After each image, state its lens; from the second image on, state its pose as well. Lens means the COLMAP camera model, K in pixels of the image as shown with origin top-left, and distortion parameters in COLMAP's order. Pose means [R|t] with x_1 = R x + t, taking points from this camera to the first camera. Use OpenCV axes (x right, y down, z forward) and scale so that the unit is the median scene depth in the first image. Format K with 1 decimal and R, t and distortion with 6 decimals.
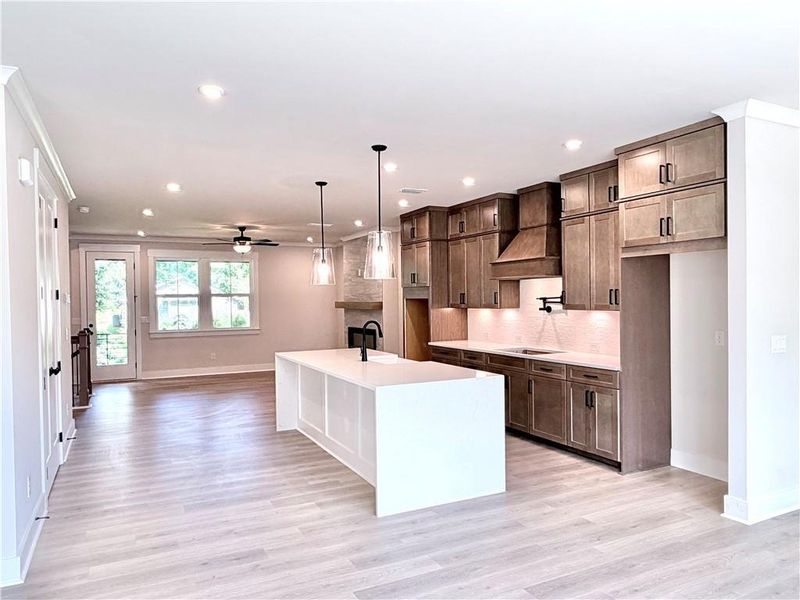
lens RADIAL K [[558.5, 0, 400.0], [0, 558.5, 300.0], [0, 0, 1]] dist [-0.000004, 0.000018]
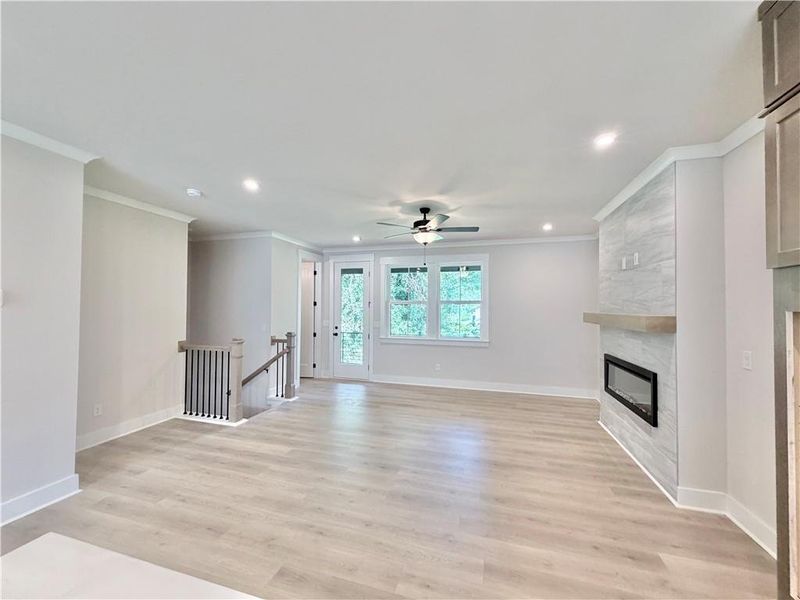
lens RADIAL K [[320.2, 0, 400.0], [0, 320.2, 300.0], [0, 0, 1]] dist [-0.000020, -0.000022]
pose [[0.733001, 0.001726, -0.680225, -0.032267], [-0.018343, 0.999683, -0.017229, -0.003028], [0.679980, 0.025106, 0.732800, 1.110619]]
